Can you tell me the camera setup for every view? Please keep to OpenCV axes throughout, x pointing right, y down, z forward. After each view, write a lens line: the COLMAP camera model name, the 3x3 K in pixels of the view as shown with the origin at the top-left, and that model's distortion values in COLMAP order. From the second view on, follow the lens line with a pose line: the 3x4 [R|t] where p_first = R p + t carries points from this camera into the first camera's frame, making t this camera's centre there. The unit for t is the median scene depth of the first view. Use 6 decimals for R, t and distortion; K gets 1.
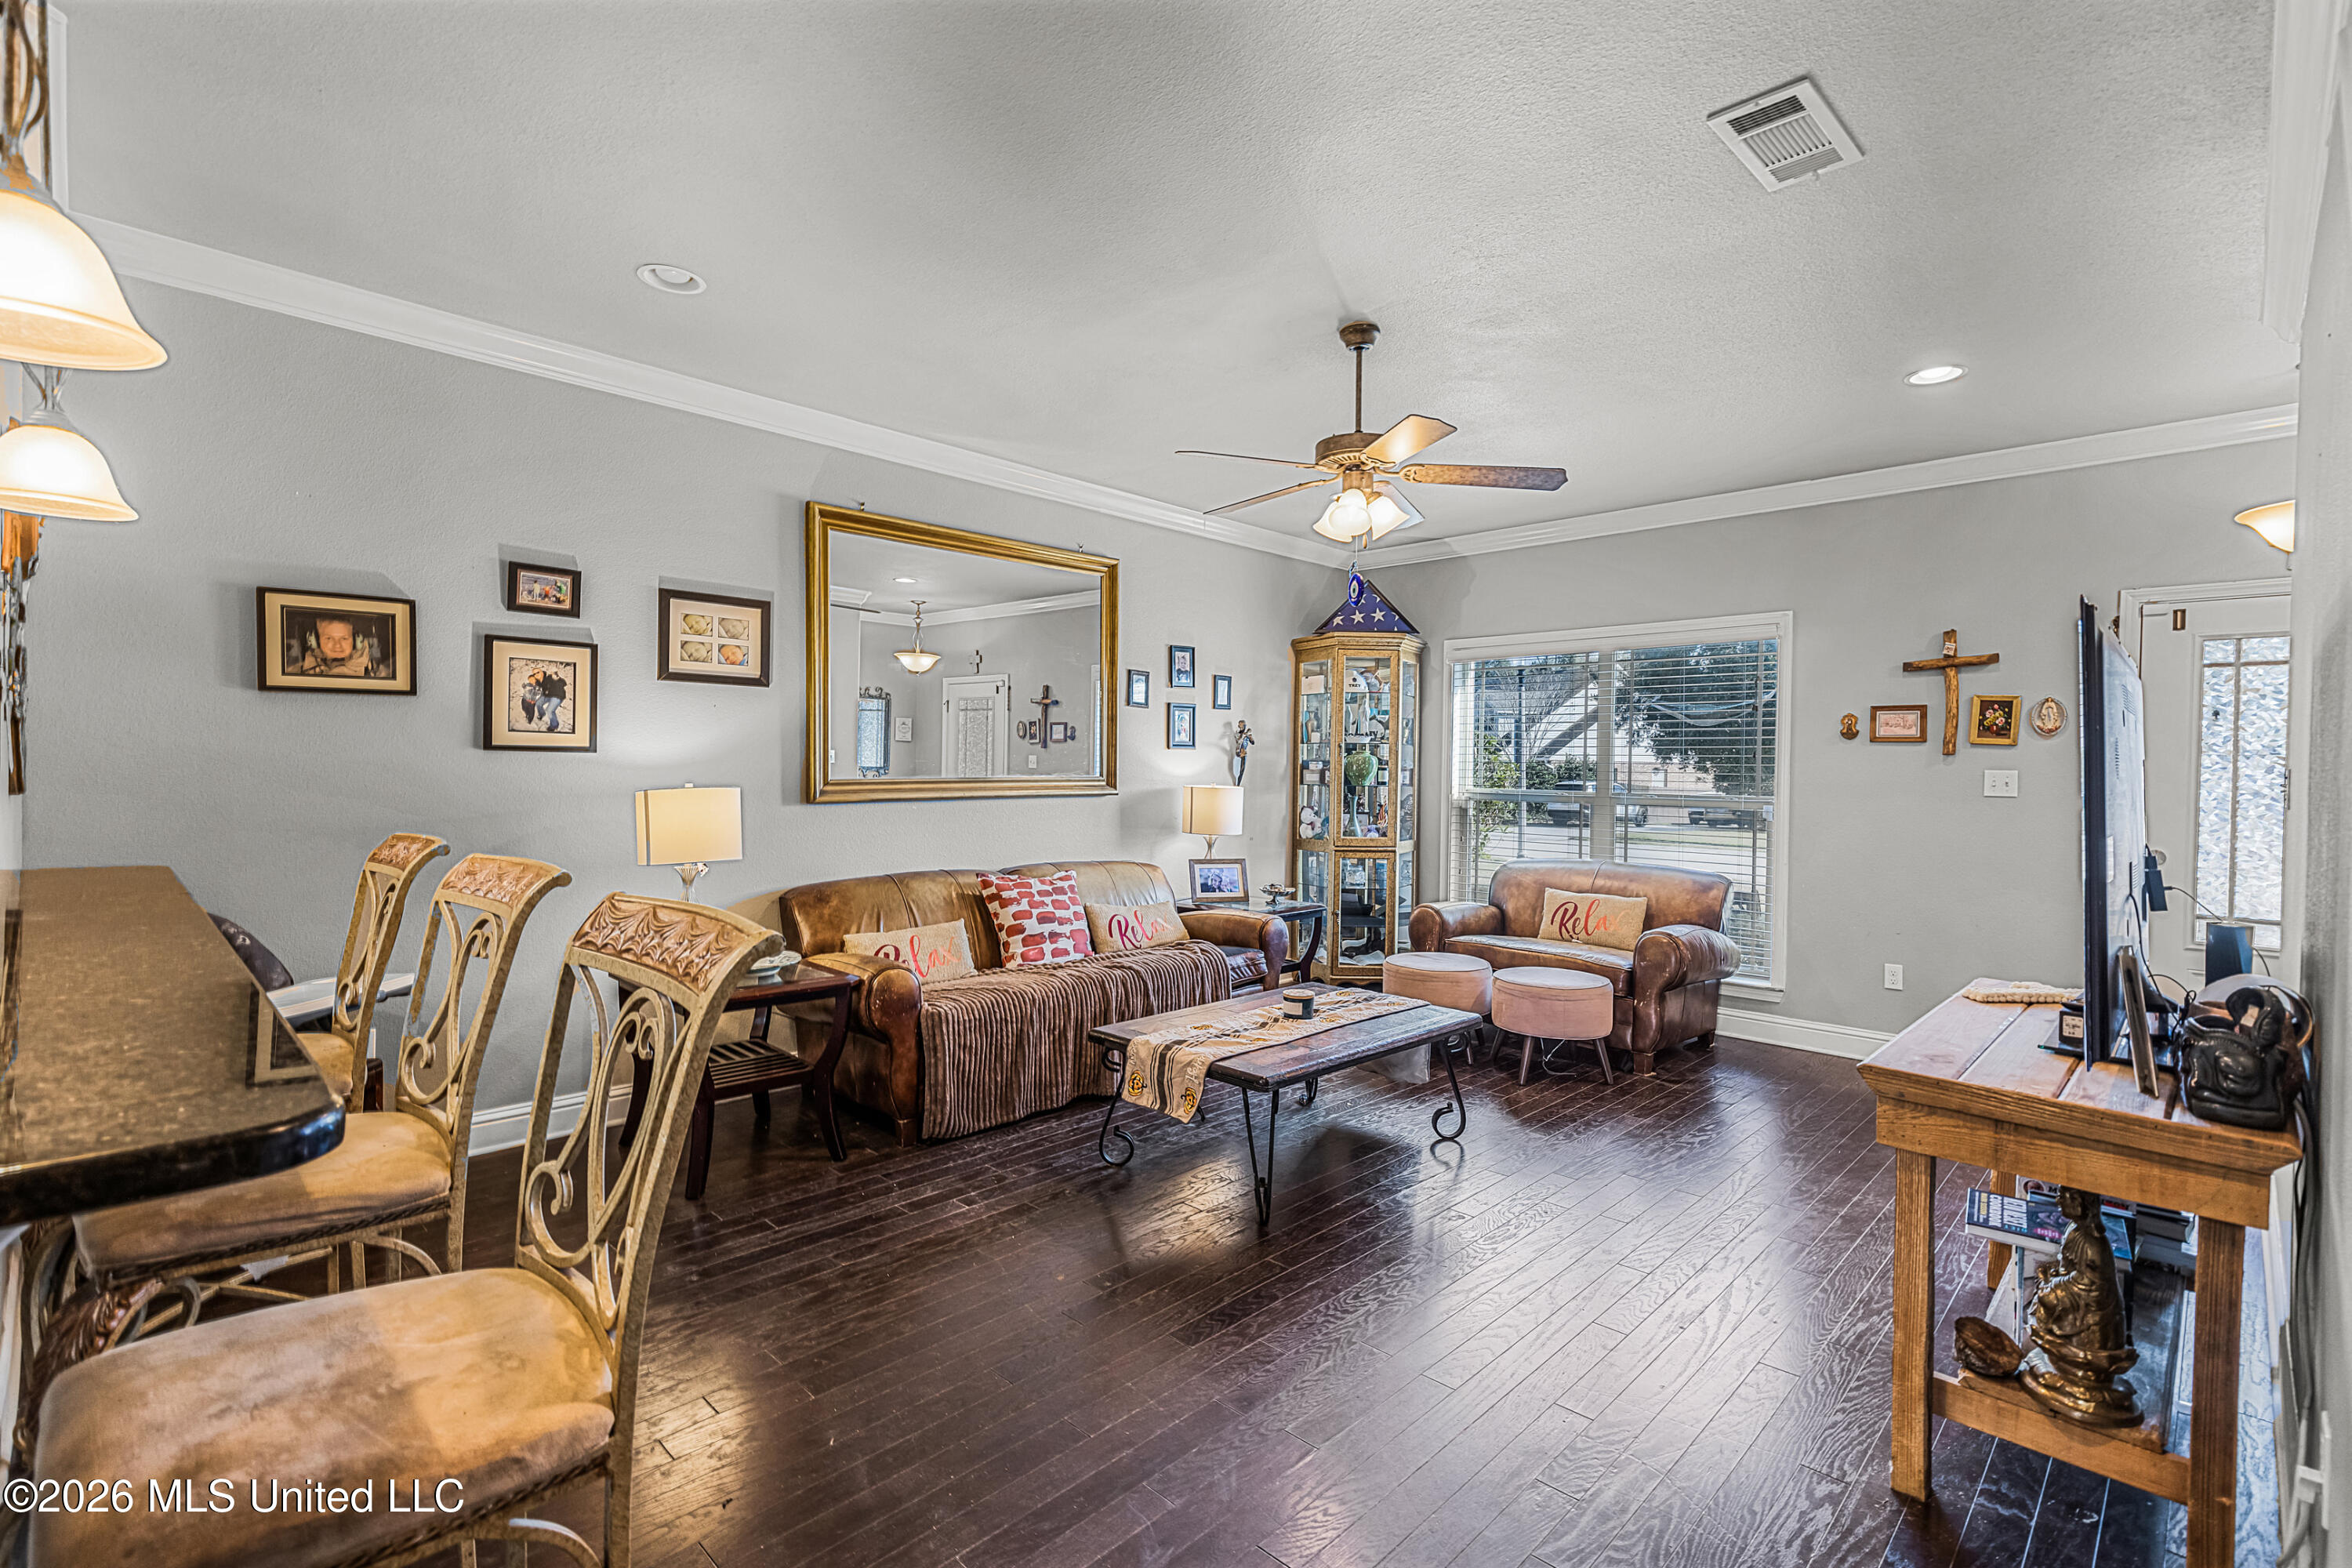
lens RADIAL K [[1094.3, 0, 1186.8], [0, 1094.3, 779.0], [0, 0, 1]] dist [0.013678, 0.000476]
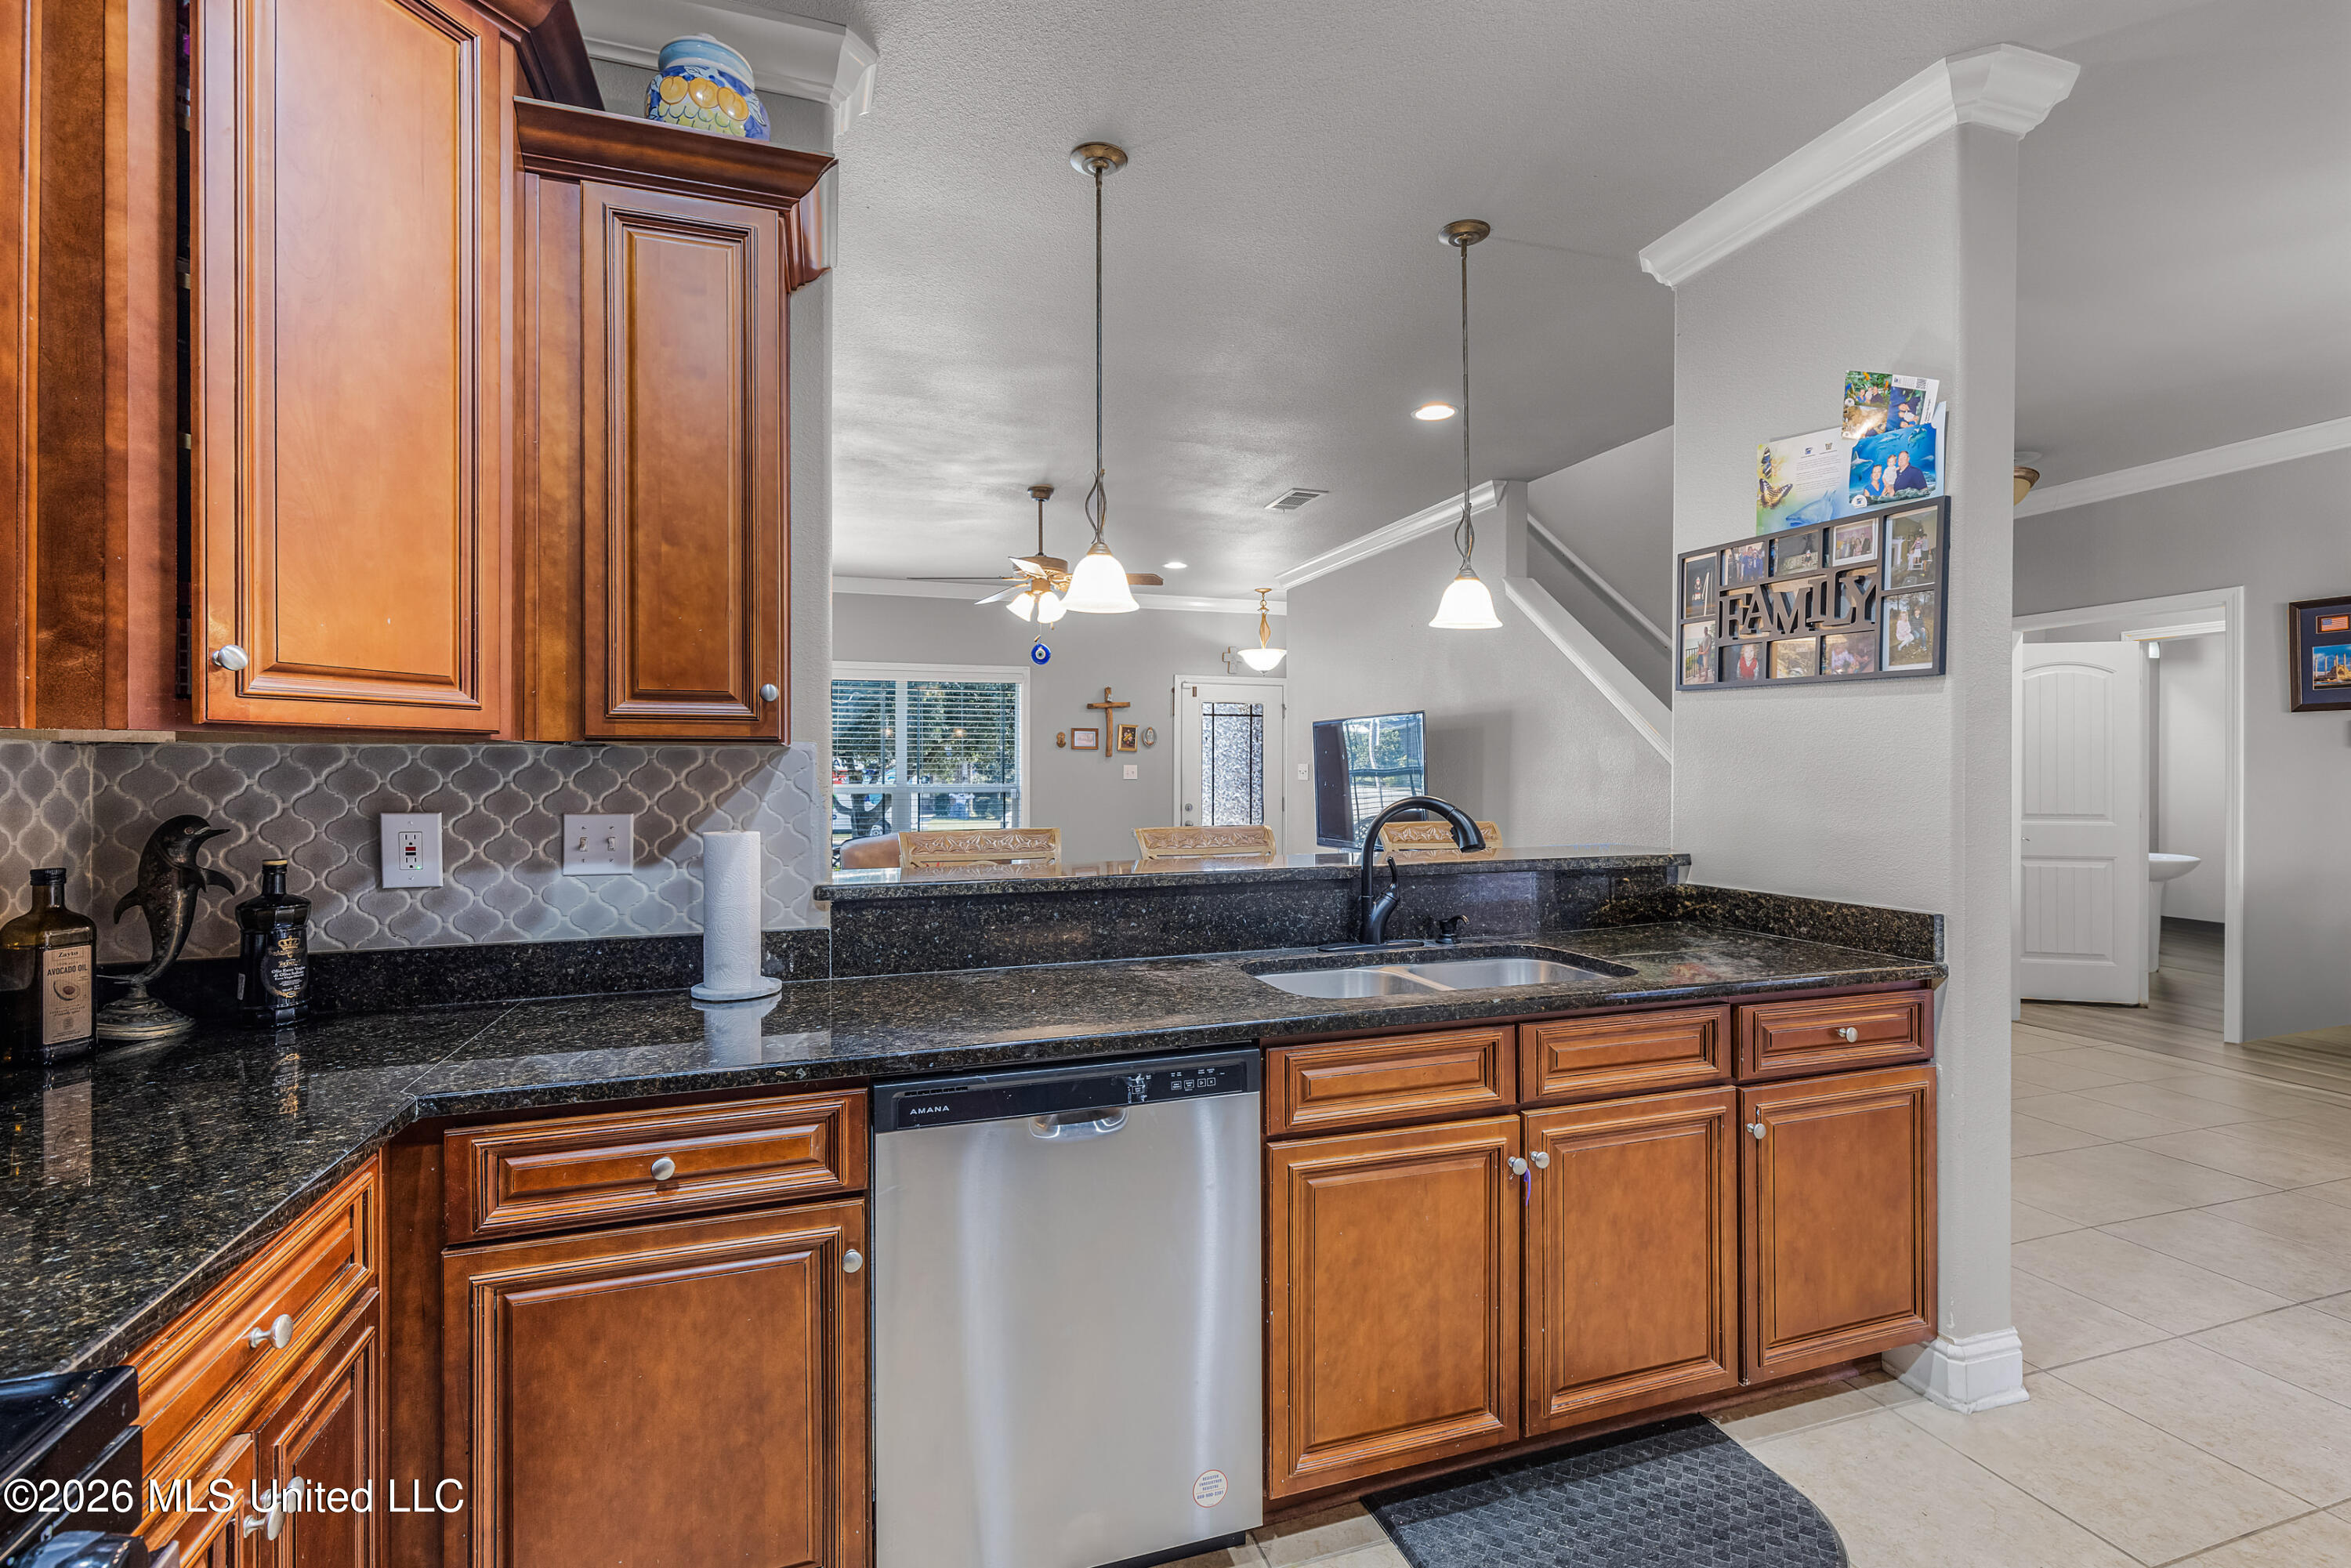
lens RADIAL K [[1093.8, 0, 1187.1], [0, 1093.8, 773.9], [0, 0, 1]] dist [0.013678, 0.000476]
pose [[0.456567, -0.011784, 0.889611, -0.837512], [0.014609, 0.999877, 0.005747, -0.002272], [-0.889569, 0.010372, 0.456683, 0.069684]]
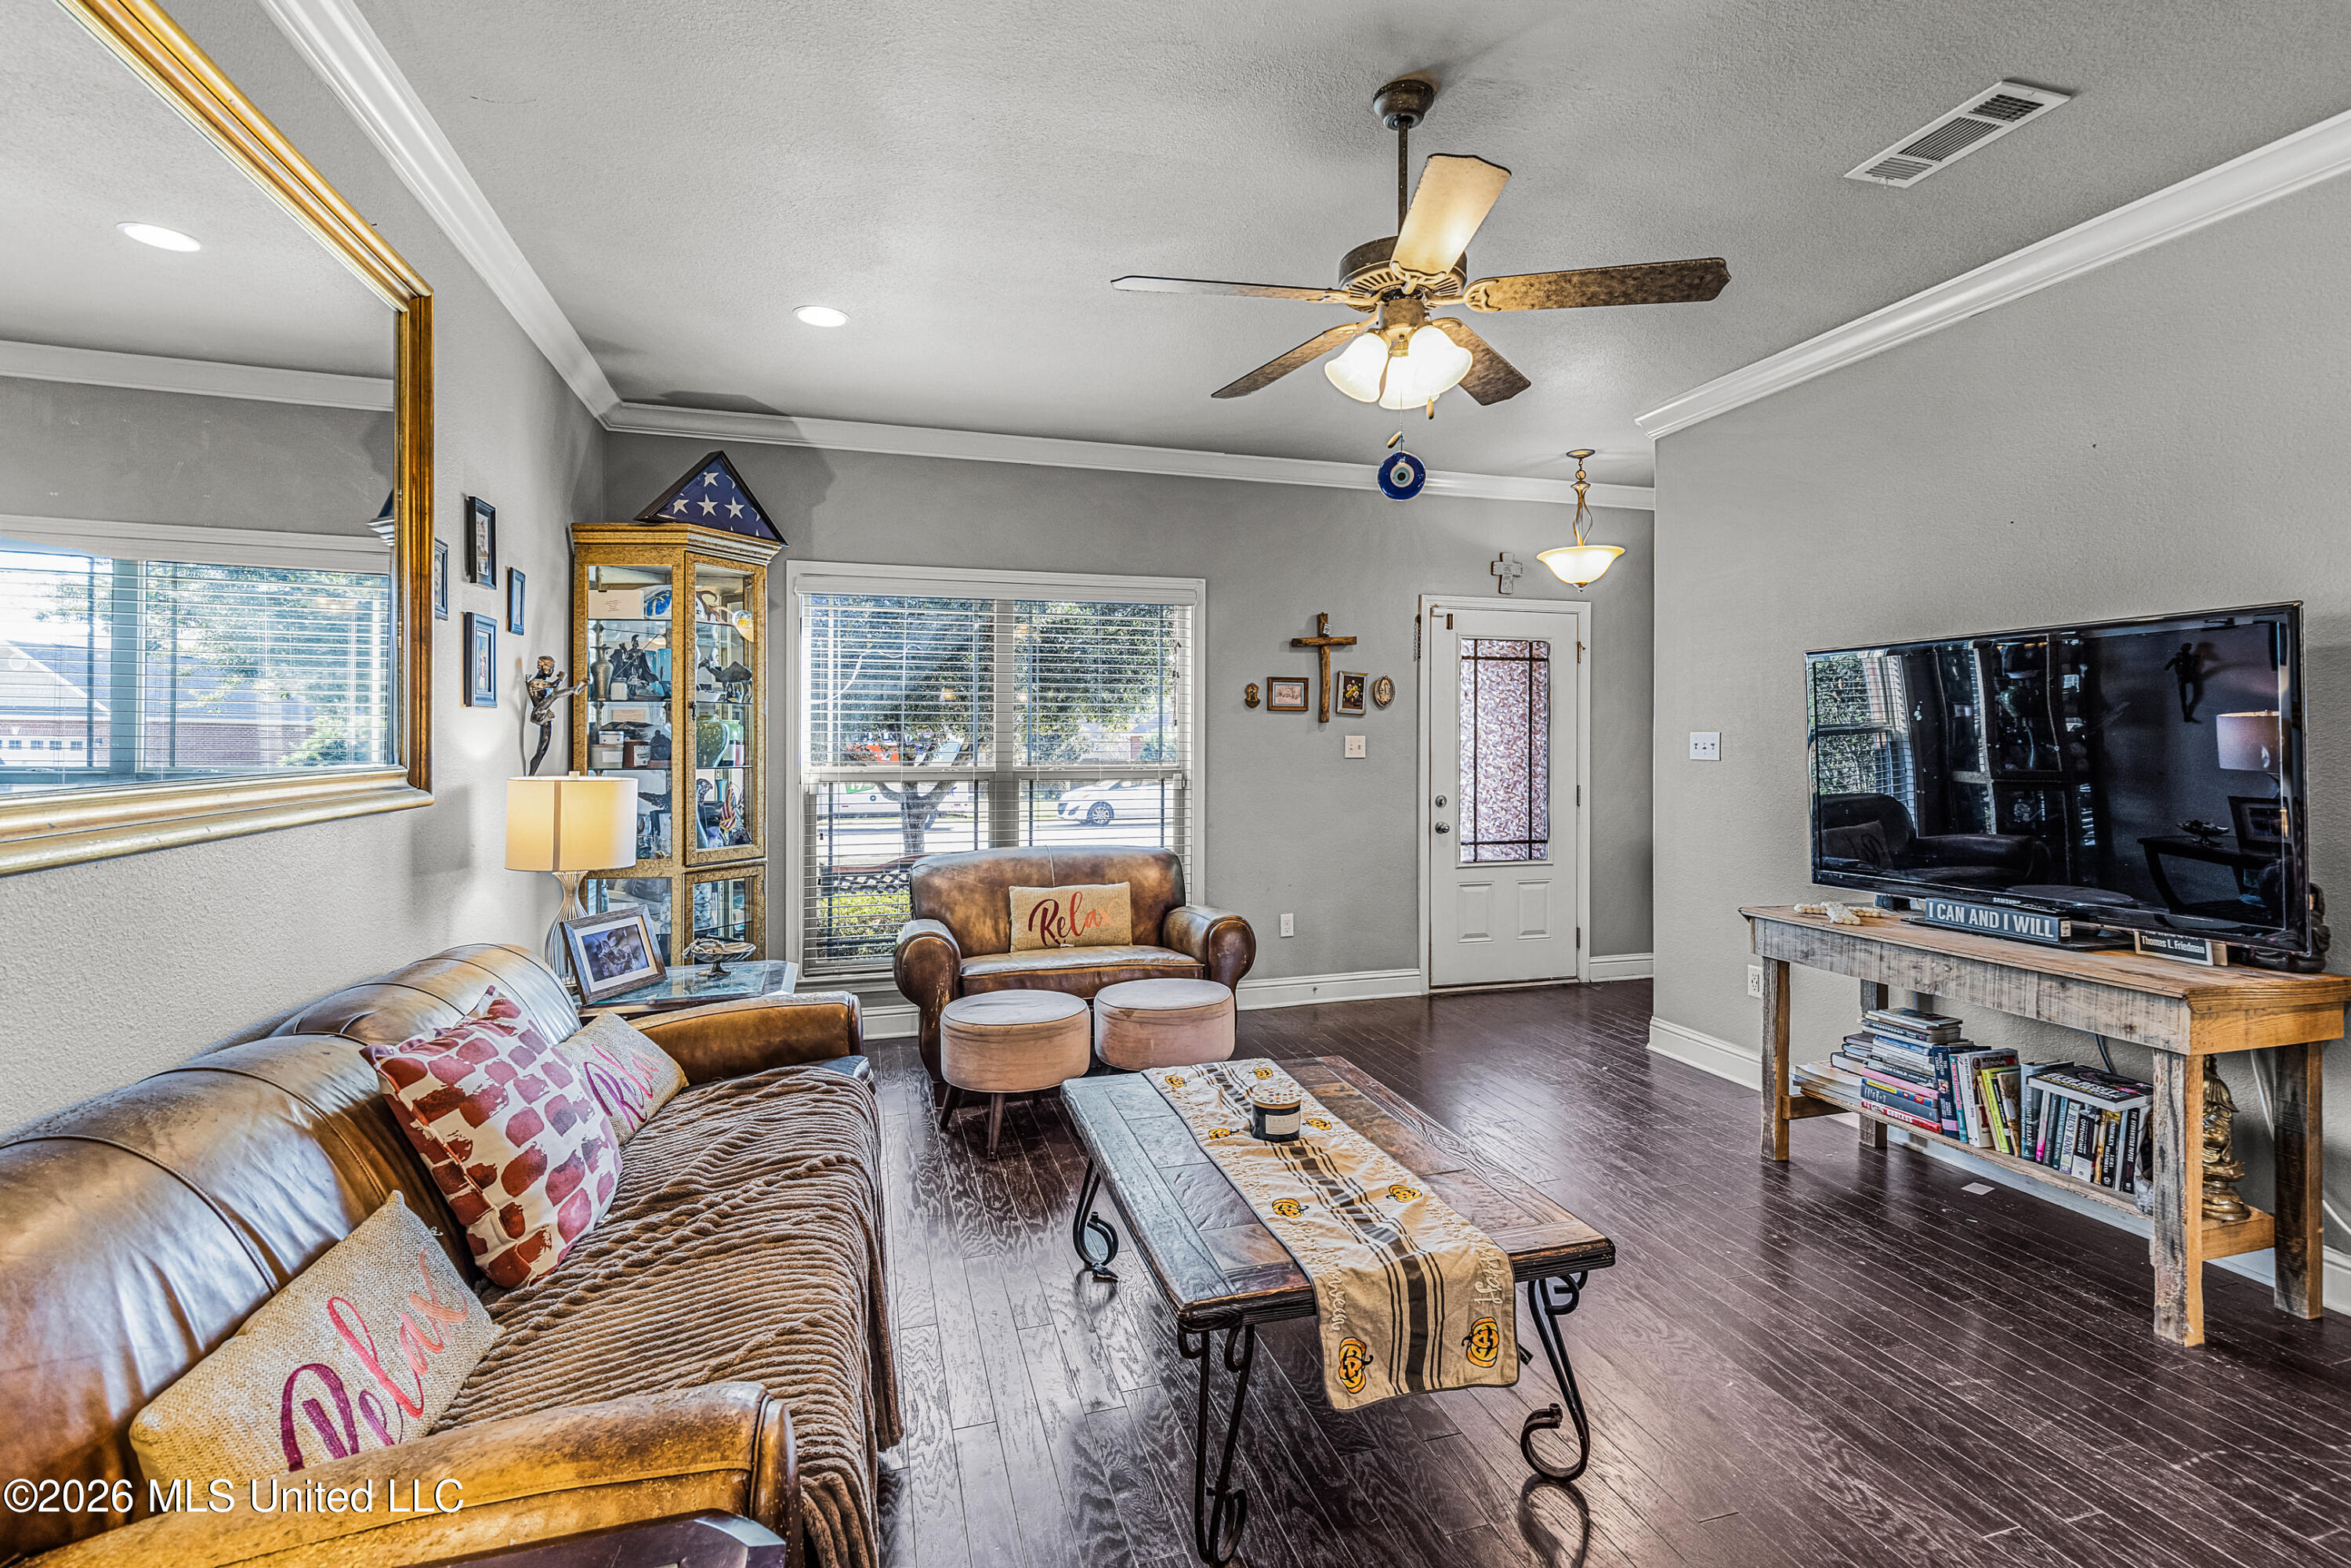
lens RADIAL K [[1093.8, 0, 1210.8], [0, 1093.8, 741.9], [0, 0, 1]] dist [0.013678, 0.000476]
pose [[0.462448, -0.011435, 0.886573, -0.365863], [0.018153, 0.999829, 0.003427, -0.007833], [-0.886461, 0.014509, 0.462576, 0.578218]]
